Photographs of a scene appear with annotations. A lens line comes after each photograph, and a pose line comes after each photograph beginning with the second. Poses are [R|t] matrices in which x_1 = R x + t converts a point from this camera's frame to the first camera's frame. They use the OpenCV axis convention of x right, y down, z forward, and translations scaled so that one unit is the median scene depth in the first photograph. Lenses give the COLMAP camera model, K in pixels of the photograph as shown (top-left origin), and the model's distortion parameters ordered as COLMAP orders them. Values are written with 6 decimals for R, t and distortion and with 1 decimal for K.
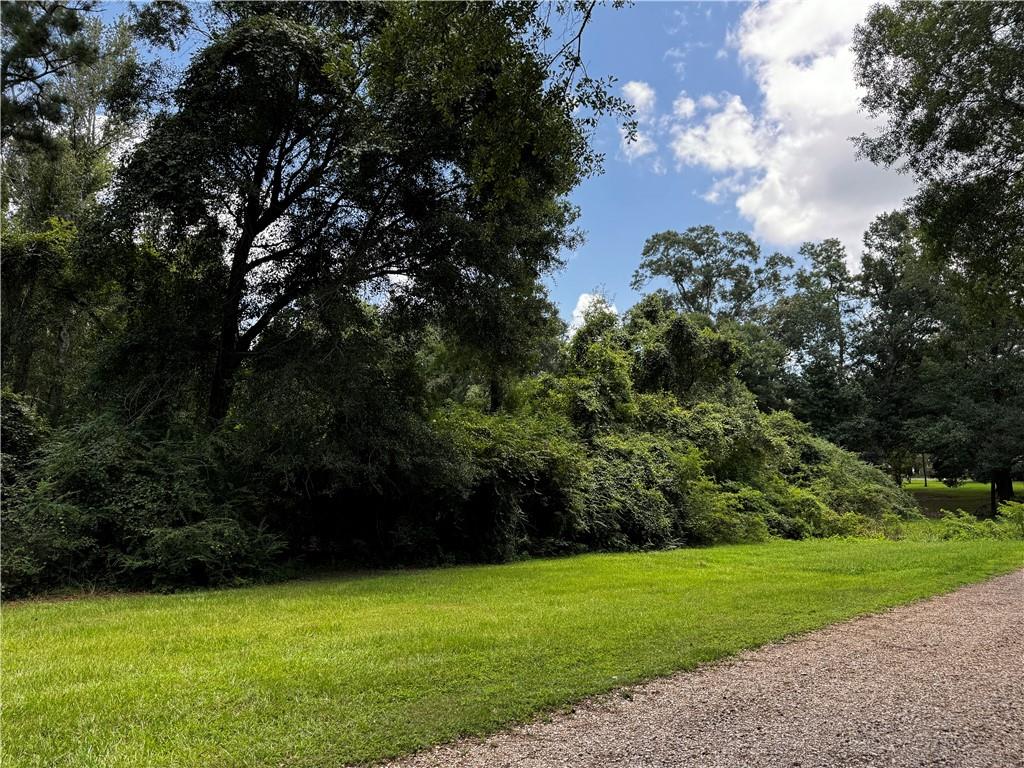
lens RADIAL K [[718.7, 0, 512.0], [0, 718.7, 384.0], [0, 0, 1]] dist [0.096501, -0.132582]
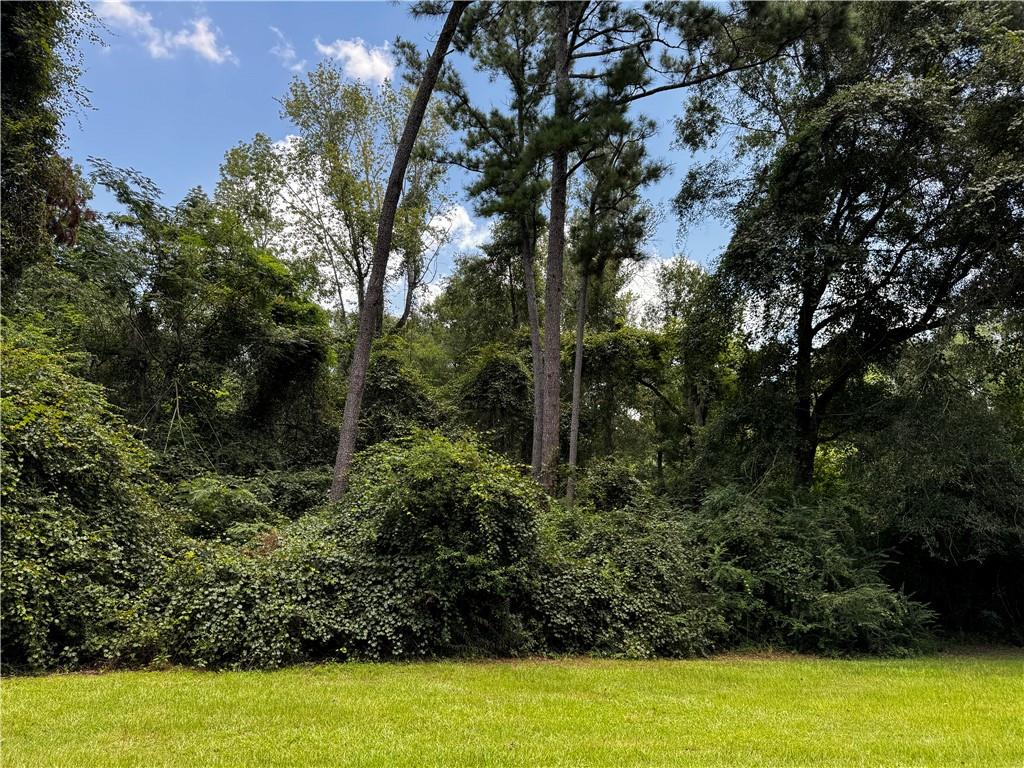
lens RADIAL K [[726.2, 0, 516.4], [0, 726.2, 379.7], [0, 0, 1]] dist [0.102623, -0.134284]
pose [[0.845161, -0.124936, -0.519705, -0.156487], [0.080130, 0.990926, -0.107908, -0.013033], [0.528471, 0.049555, 0.847504, -0.073619]]
